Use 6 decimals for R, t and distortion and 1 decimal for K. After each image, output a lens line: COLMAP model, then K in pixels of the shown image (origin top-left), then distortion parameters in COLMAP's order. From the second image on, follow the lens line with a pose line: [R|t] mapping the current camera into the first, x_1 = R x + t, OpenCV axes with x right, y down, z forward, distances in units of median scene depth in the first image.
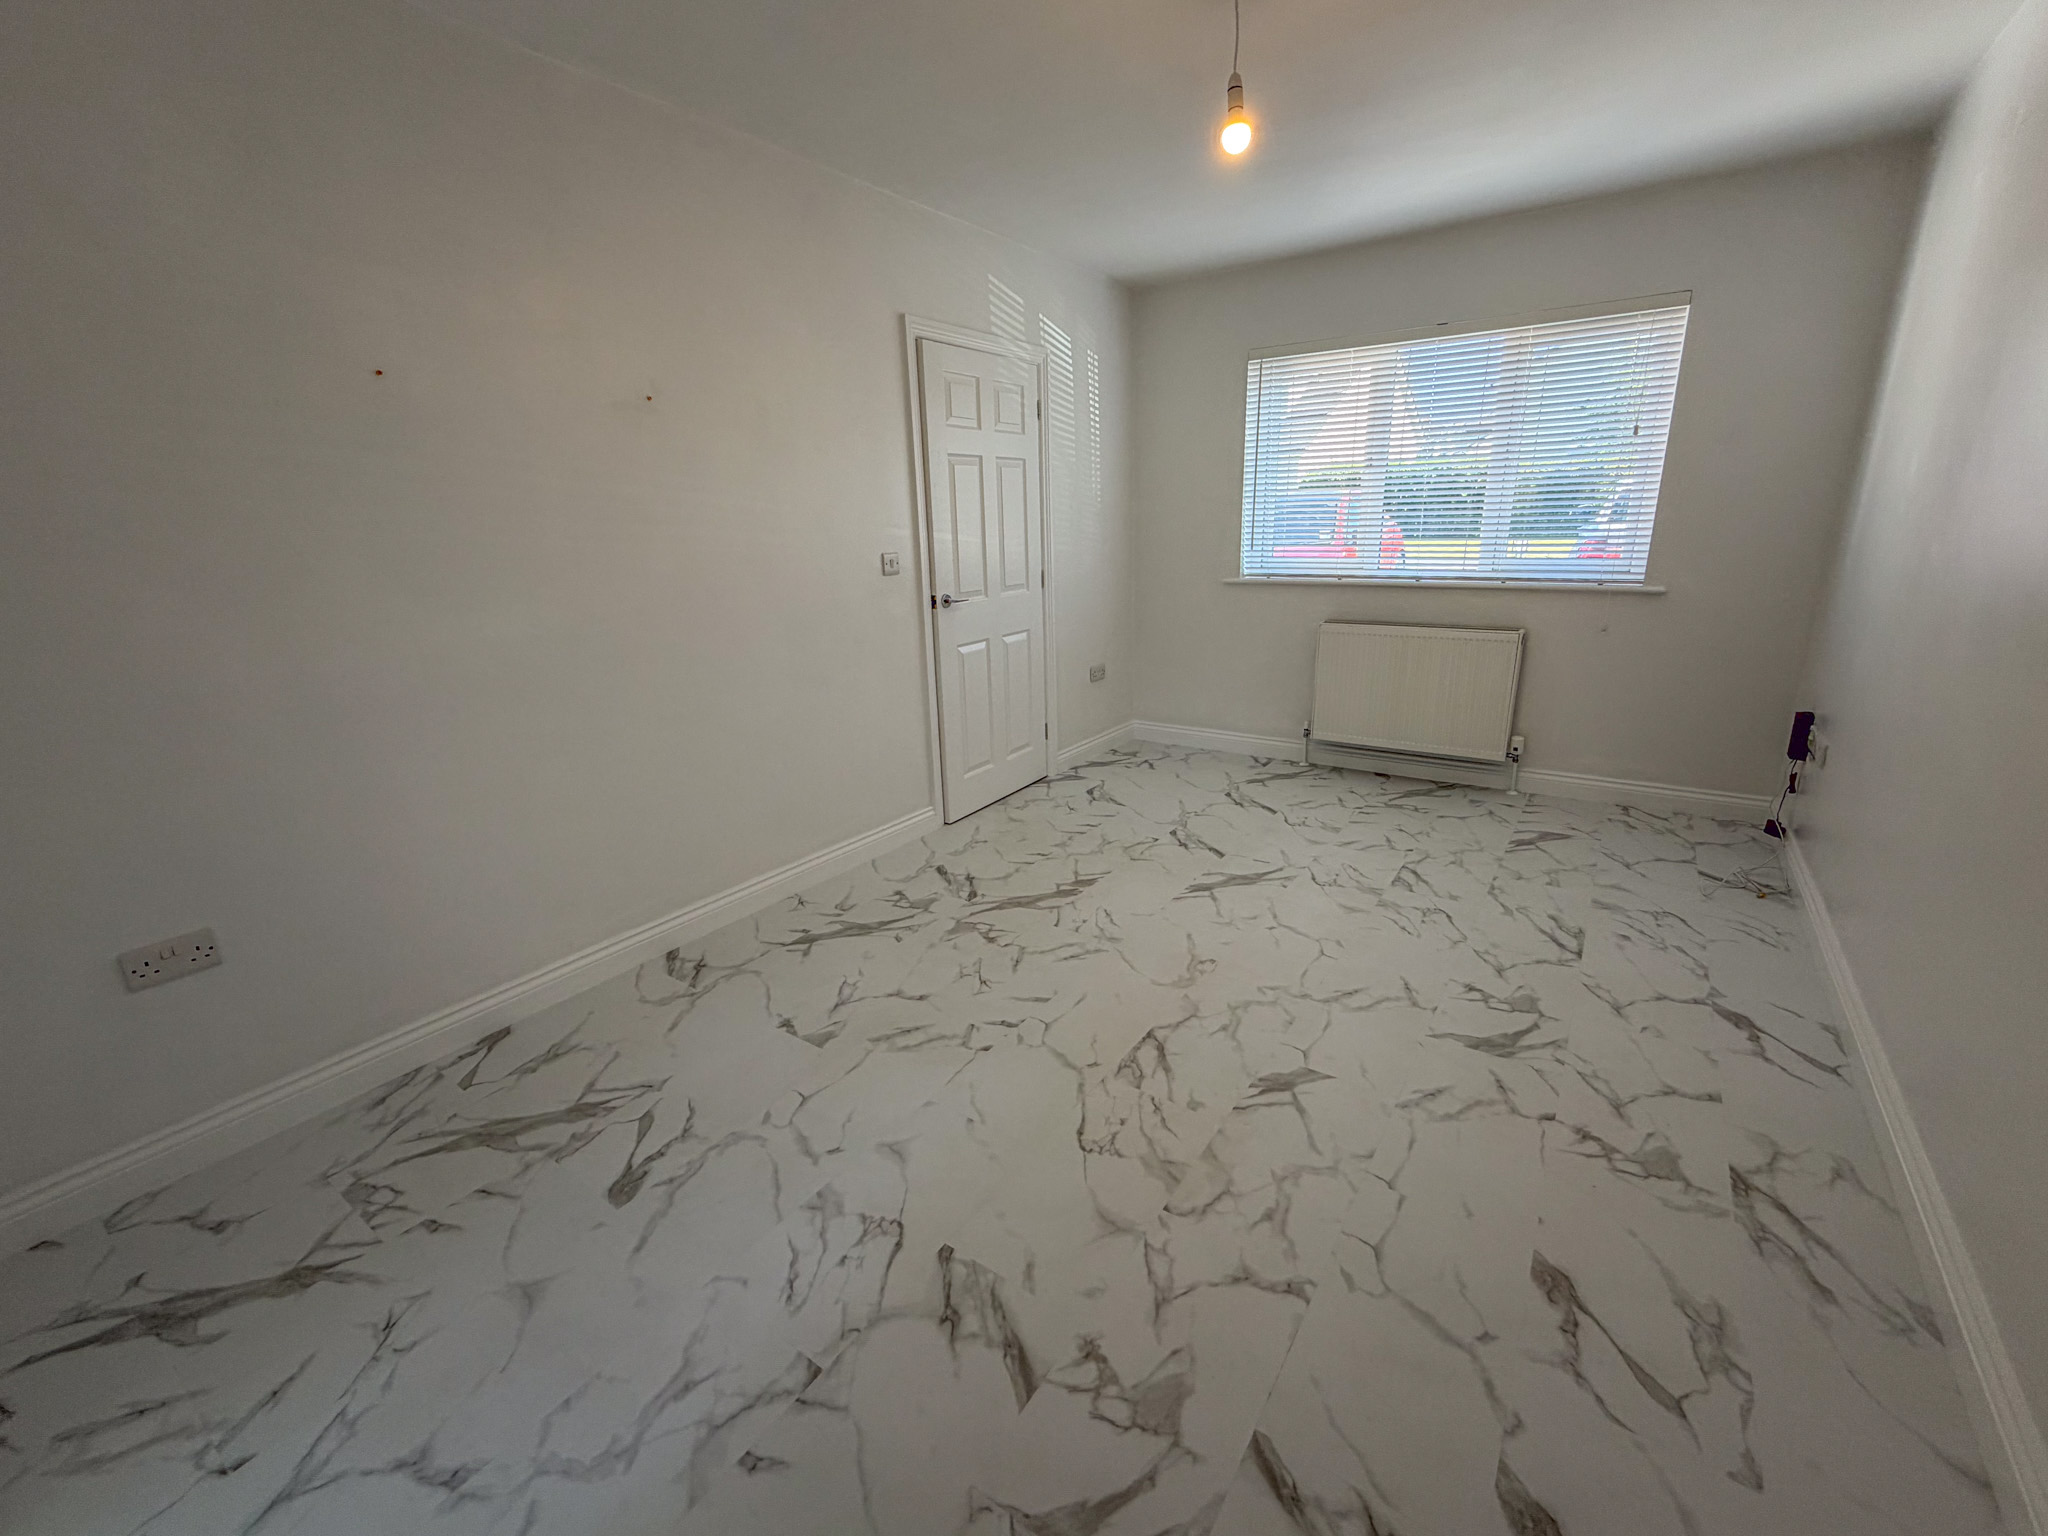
lens RADIAL K [[867.2, 0, 1026.5], [0, 867.2, 767.8], [0, 0, 1]] dist [0.010035, -0.000509]
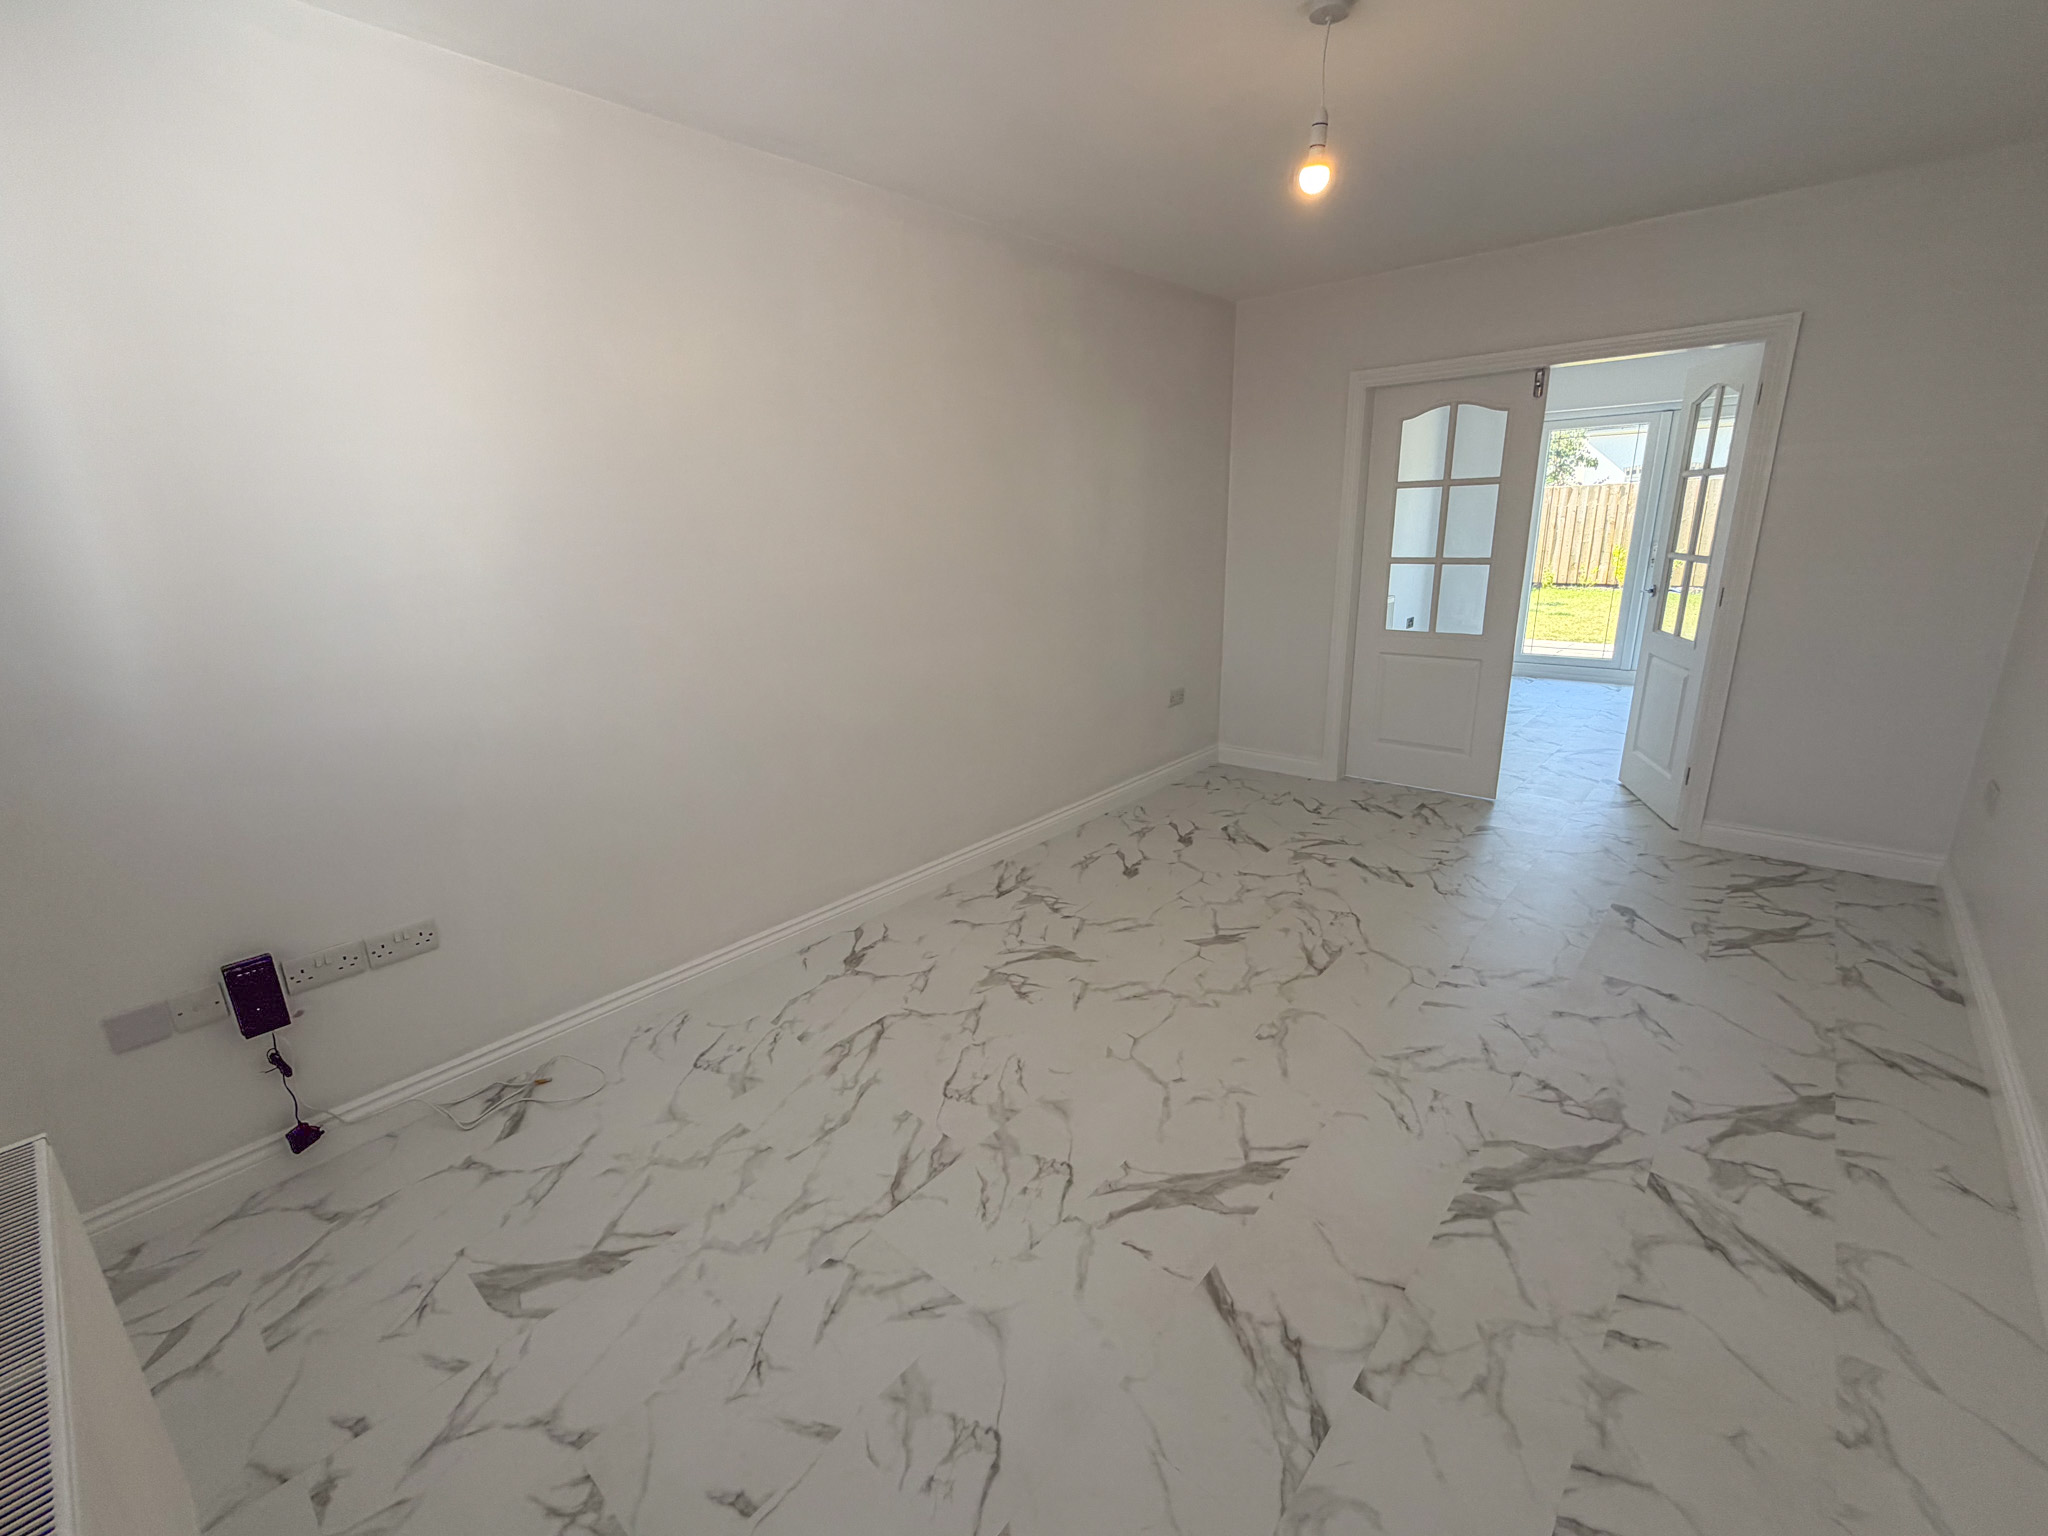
lens RADIAL K [[867.2, 0, 1027.7], [0, 867.2, 765.4], [0, 0, 1]] dist [0.010035, -0.000509]
pose [[-0.991923, 0.022005, 0.124919, 0.327127], [0.085491, 0.843515, 0.530258, -0.516745], [-0.093703, 0.536654, -0.838583, 1.592570]]
